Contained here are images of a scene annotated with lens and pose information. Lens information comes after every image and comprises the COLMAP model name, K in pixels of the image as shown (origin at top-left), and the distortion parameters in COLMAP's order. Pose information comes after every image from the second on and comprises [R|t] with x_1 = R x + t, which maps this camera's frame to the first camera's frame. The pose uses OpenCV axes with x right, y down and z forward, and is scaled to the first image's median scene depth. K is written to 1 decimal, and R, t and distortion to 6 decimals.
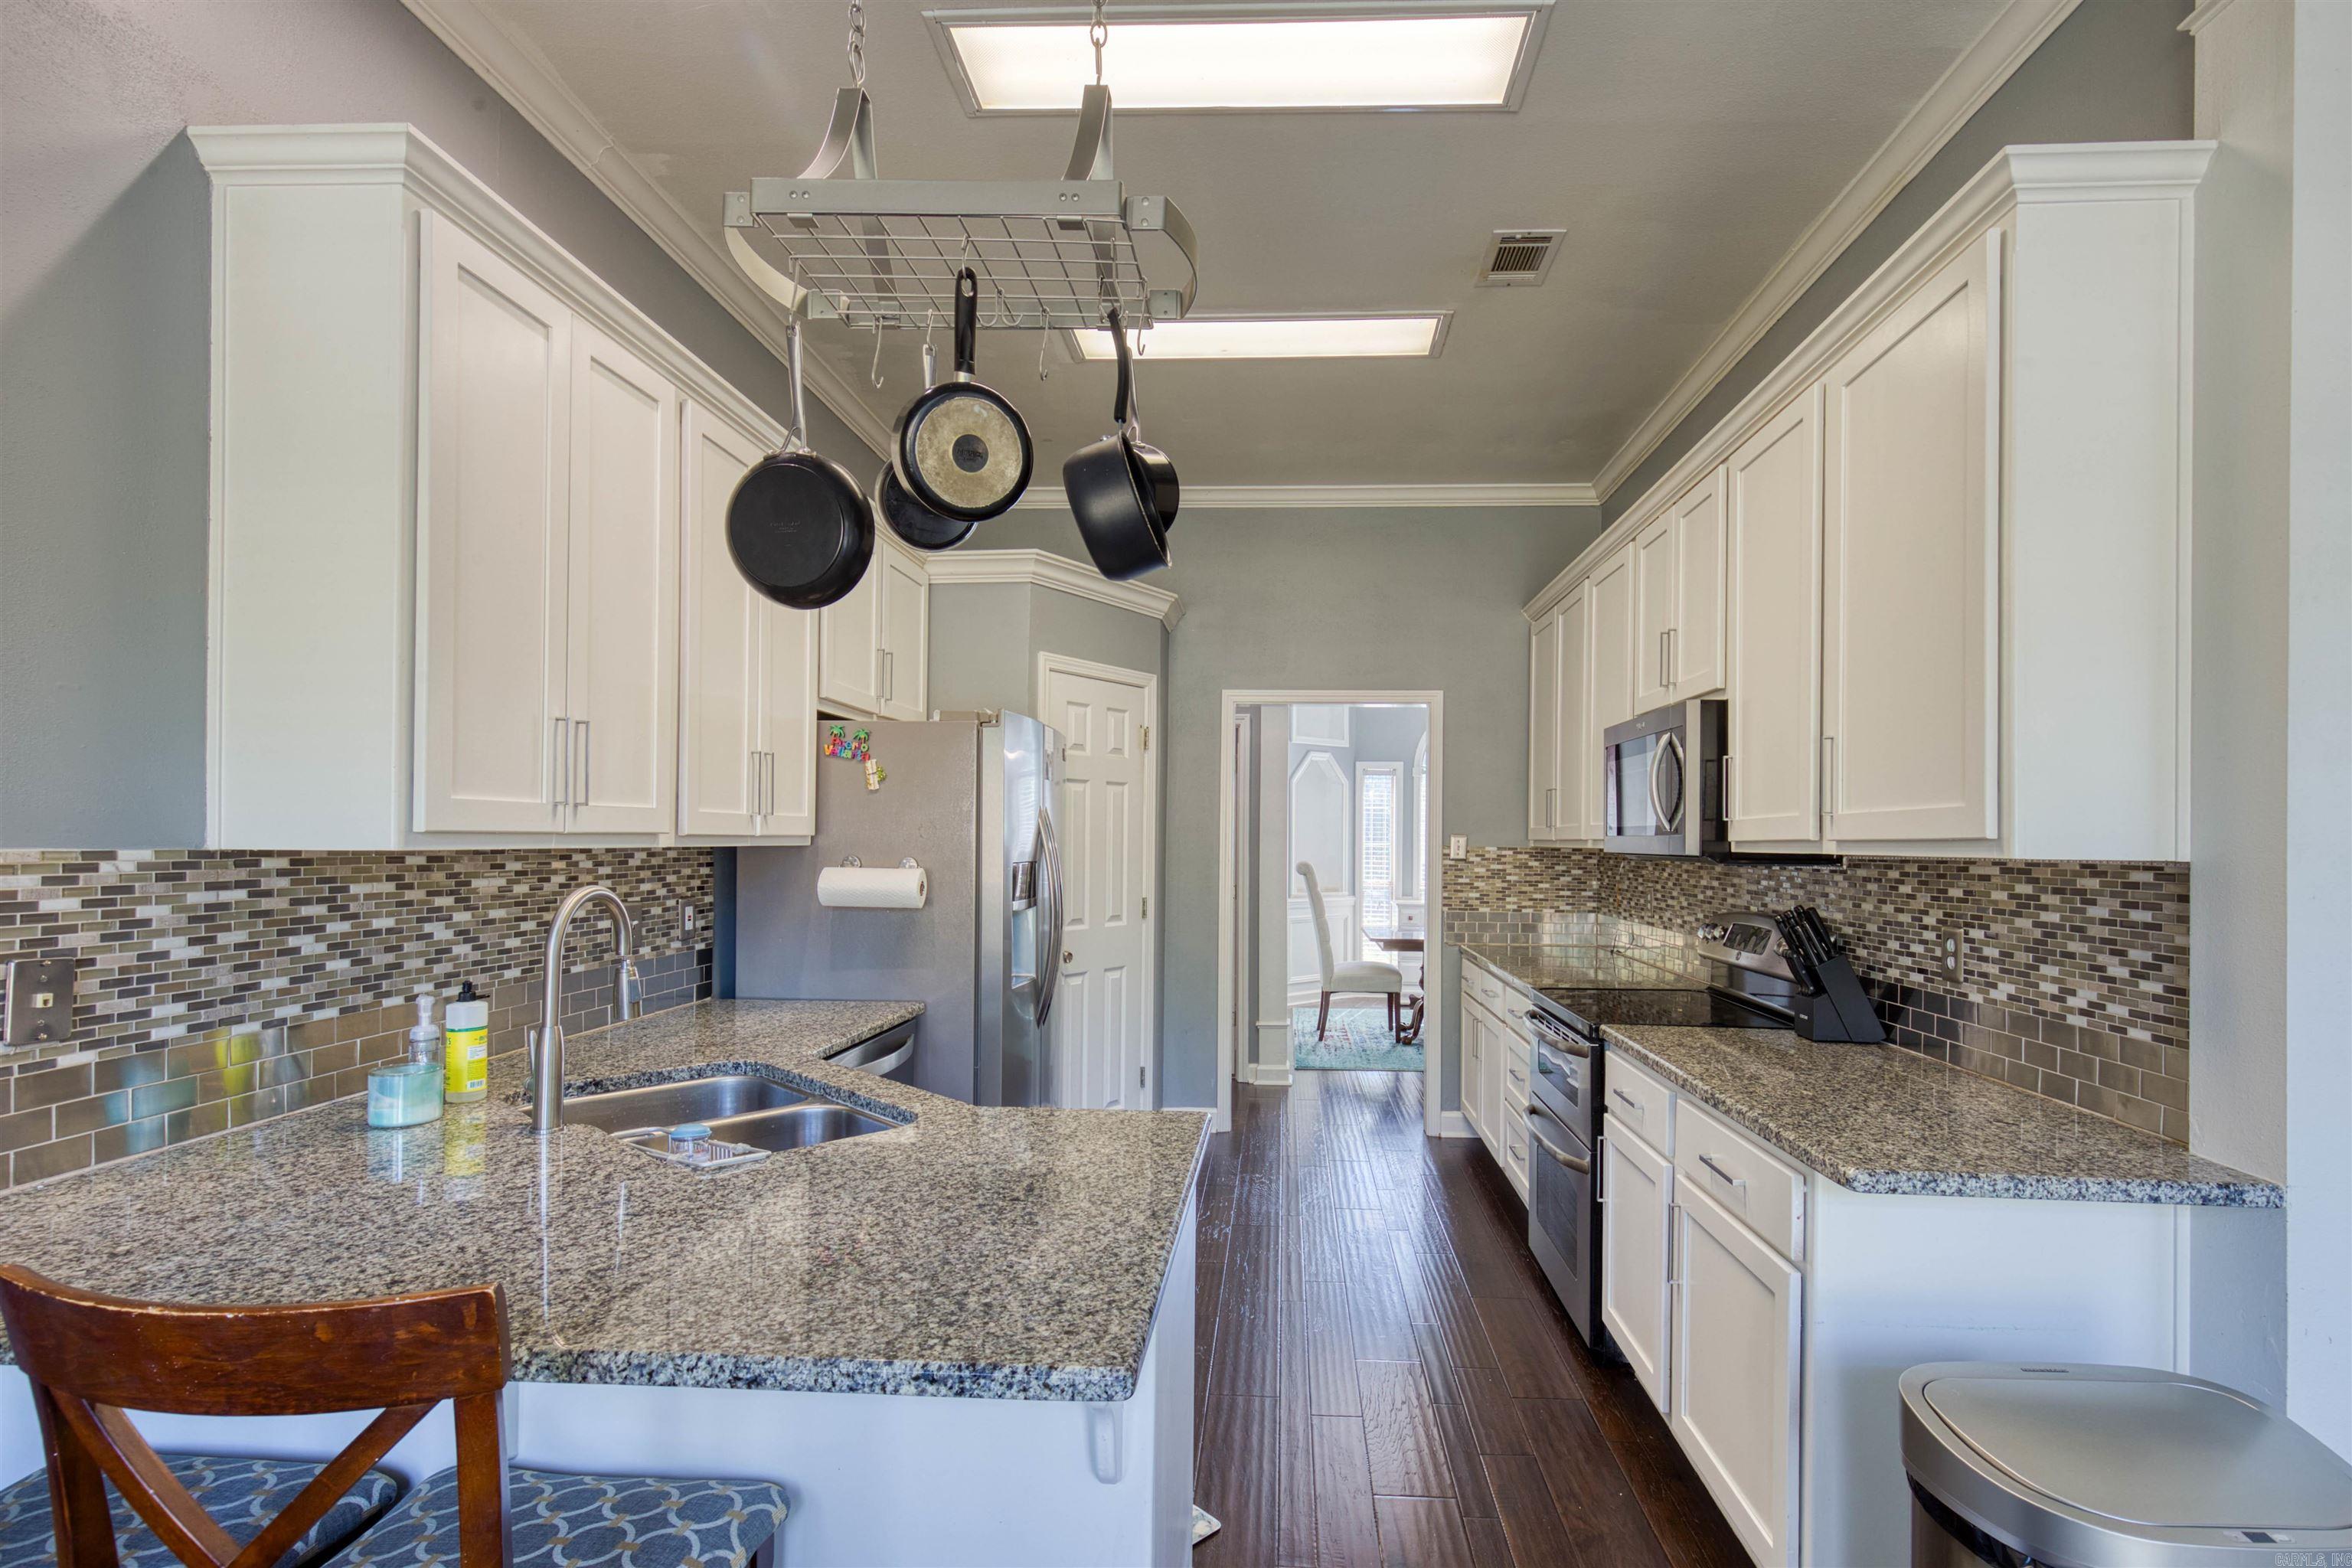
lens RADIAL K [[1087.4, 0, 1182.0], [0, 1087.4, 823.0], [0, 0, 1]] dist [0.003625, -0.000311]
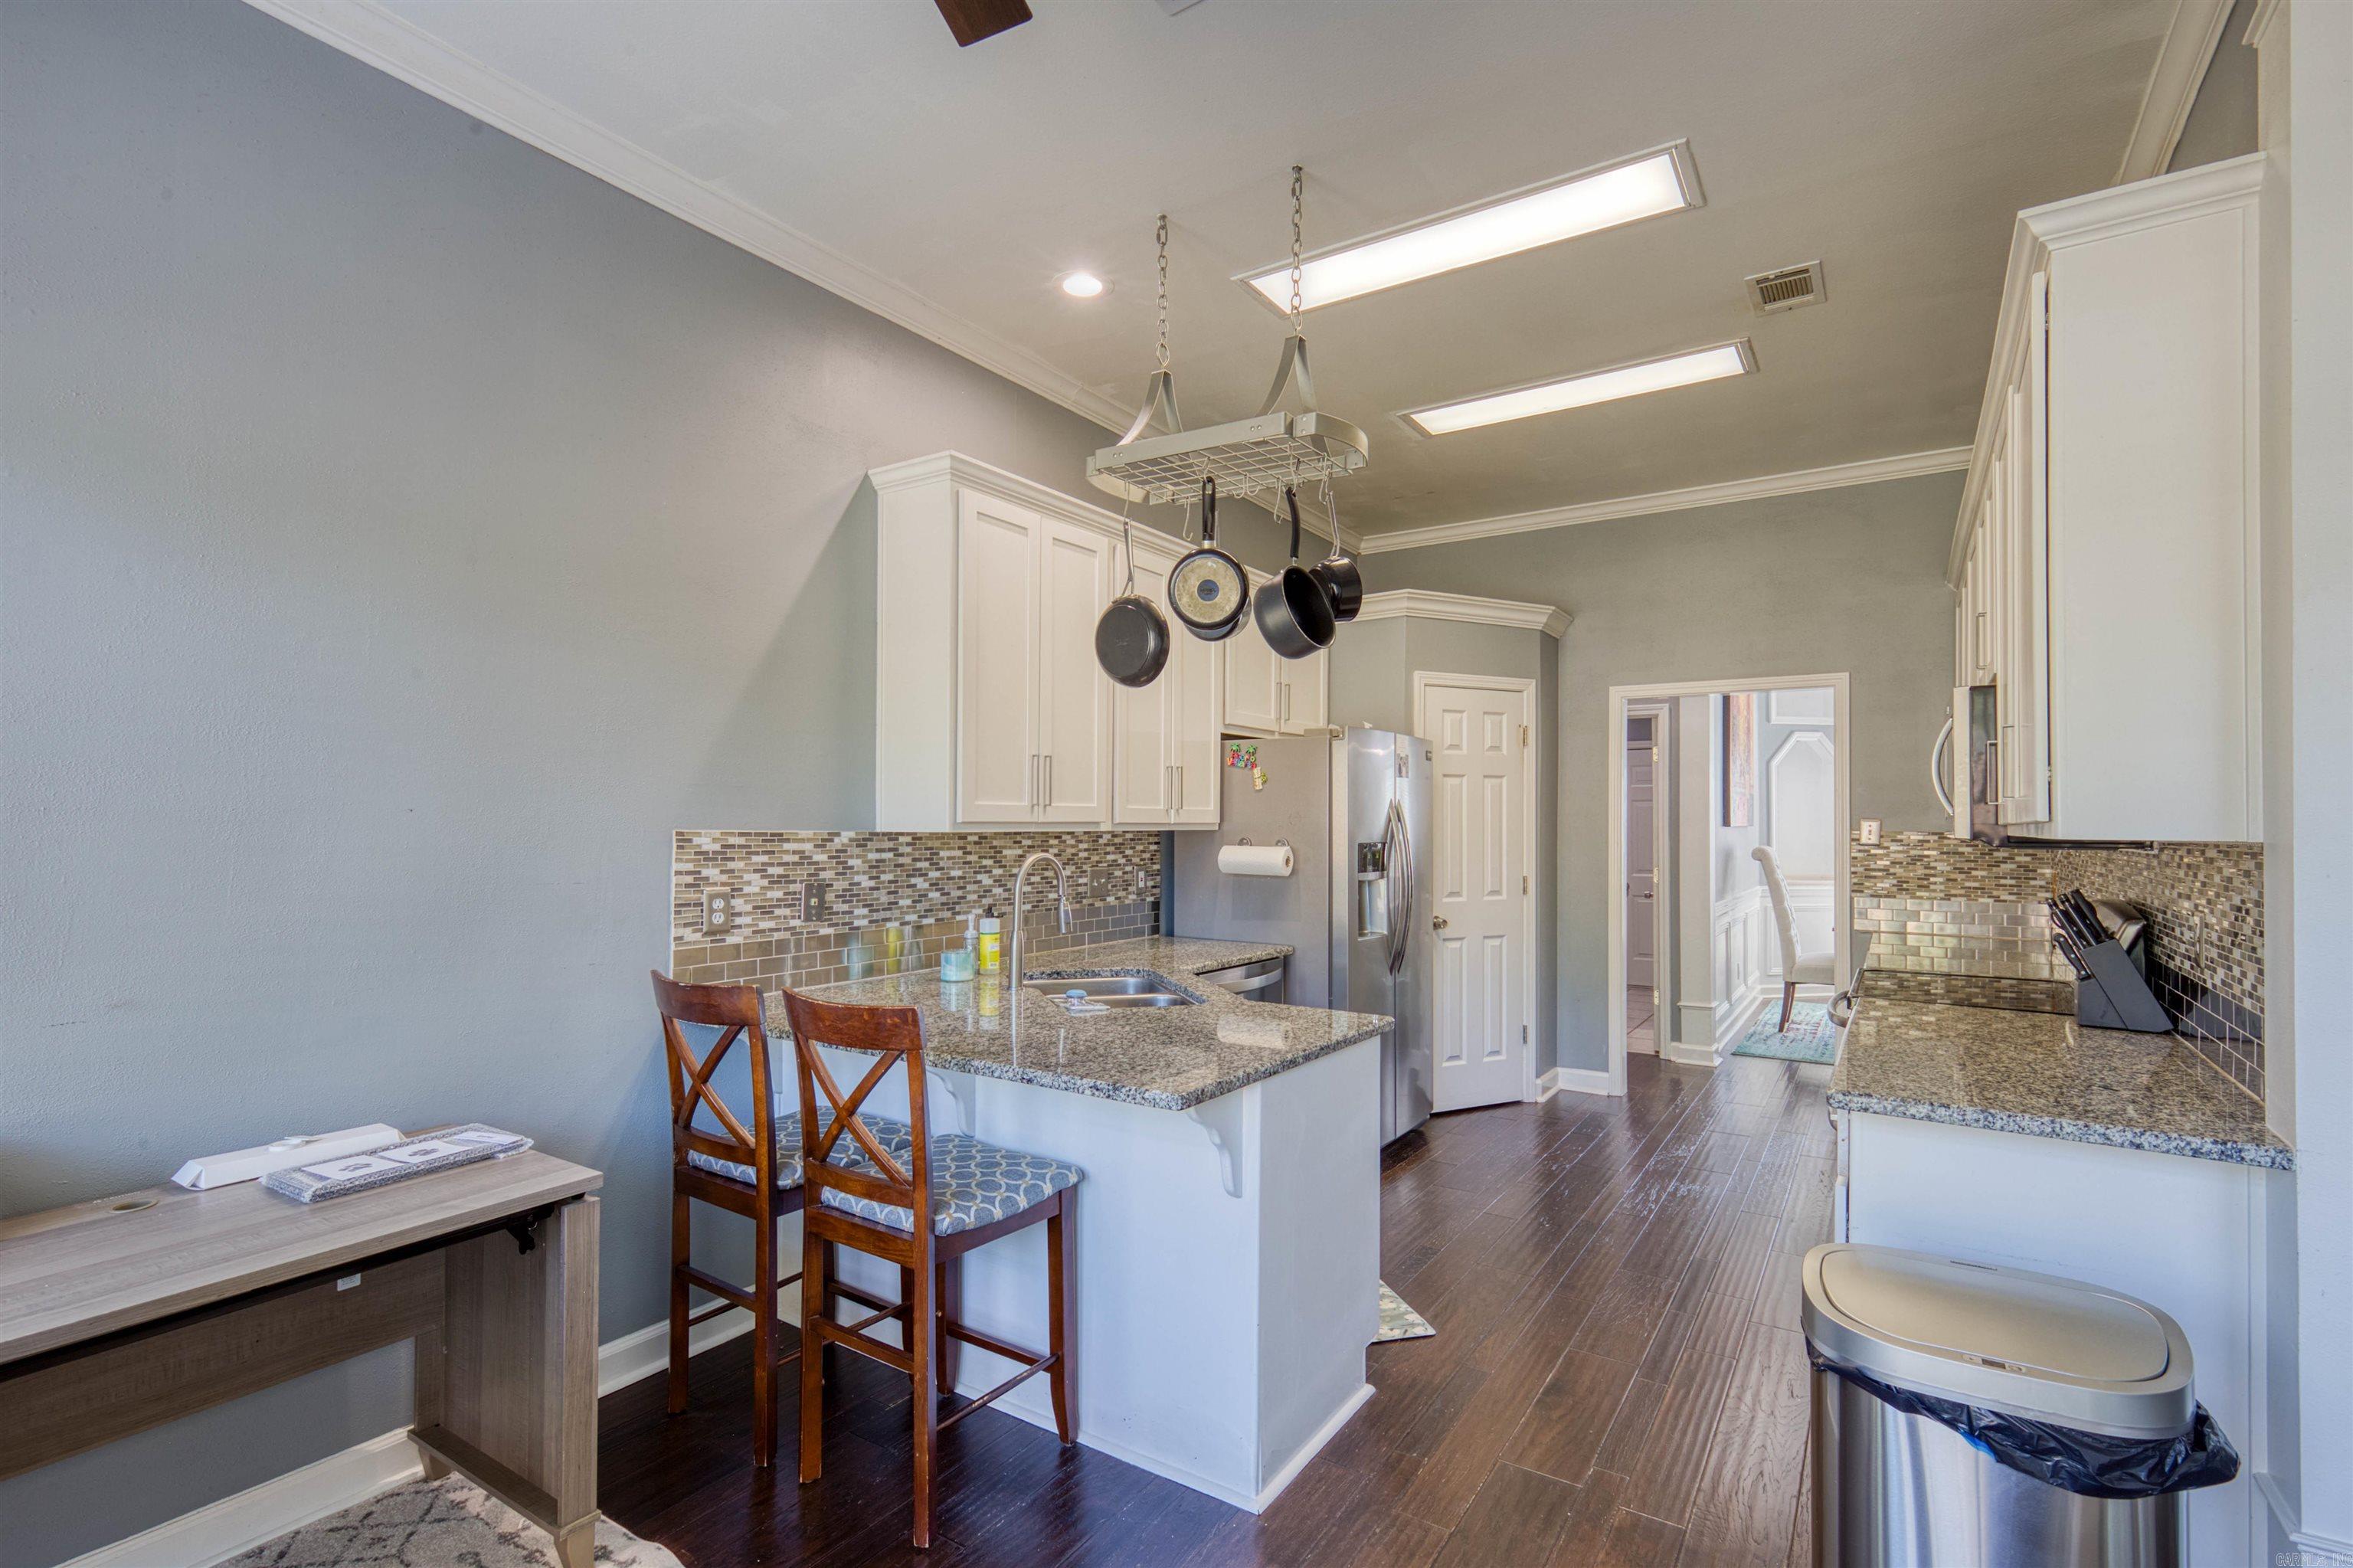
lens RADIAL K [[1097.7, 0, 1176.5], [0, 1097.7, 784.0], [0, 0, 1]] dist [0.005828, -0.012252]
pose [[0.861200, -0.022058, -0.507788, 0.513321], [0.010571, 0.999619, -0.025495, -0.004755], [0.508157, 0.016589, 0.861105, -0.382956]]
